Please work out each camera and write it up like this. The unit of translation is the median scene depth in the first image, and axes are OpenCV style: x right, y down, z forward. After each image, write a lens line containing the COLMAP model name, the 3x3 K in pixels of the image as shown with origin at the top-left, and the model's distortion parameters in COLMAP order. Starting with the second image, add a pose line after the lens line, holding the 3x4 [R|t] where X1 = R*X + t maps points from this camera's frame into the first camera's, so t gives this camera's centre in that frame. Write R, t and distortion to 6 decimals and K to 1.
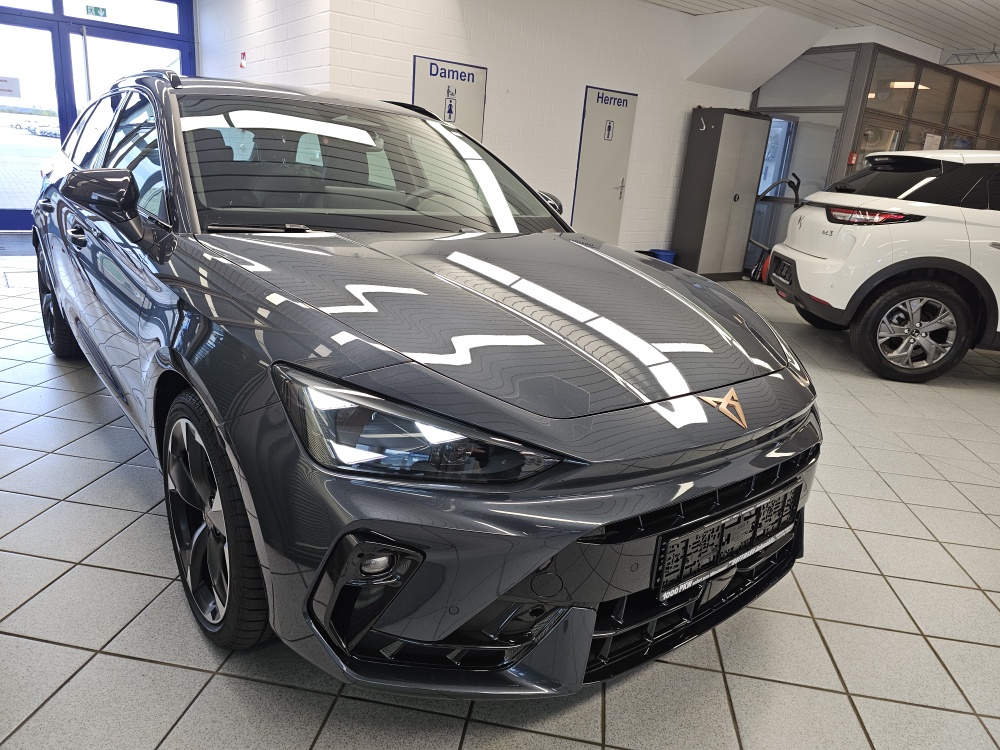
lens RADIAL K [[661.2, 0, 500.0], [0, 661.2, 375.0], [0, 0, 1]] dist [0.007389, 0.000486]
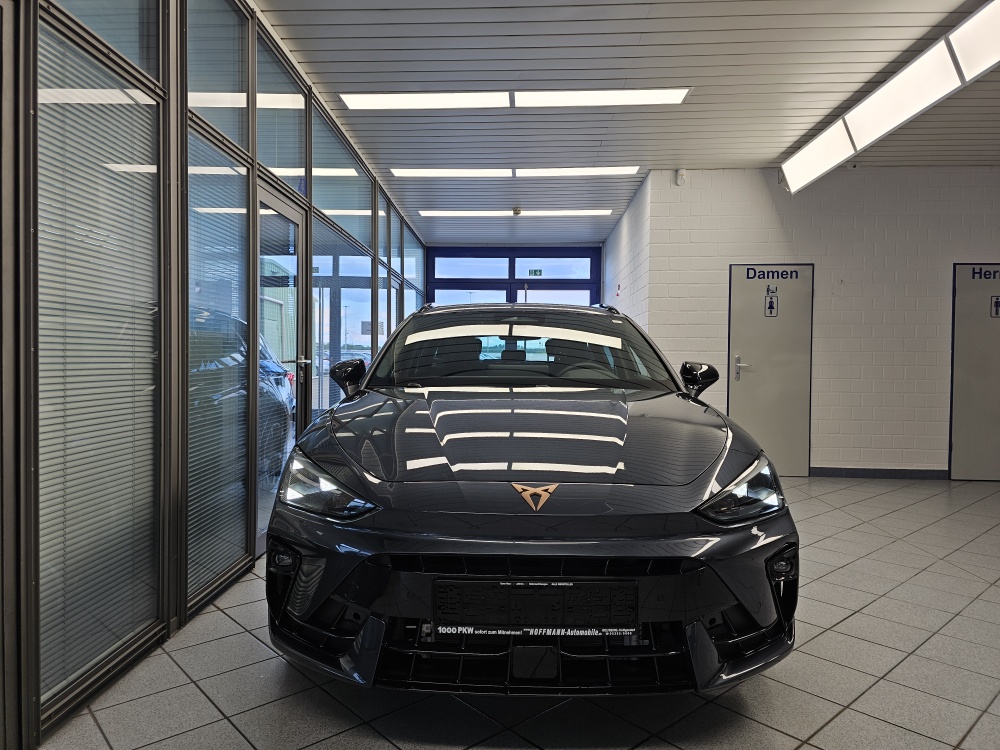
lens RADIAL K [[661.2, 0, 500.0], [0, 661.2, 375.0], [0, 0, 1]] dist [0.007389, 0.000486]
pose [[0.768723, -0.054618, -0.637245, 0.255078], [-0.147798, 0.954209, -0.260078, 0.038353], [0.622270, 0.294112, 0.725450, 0.007335]]
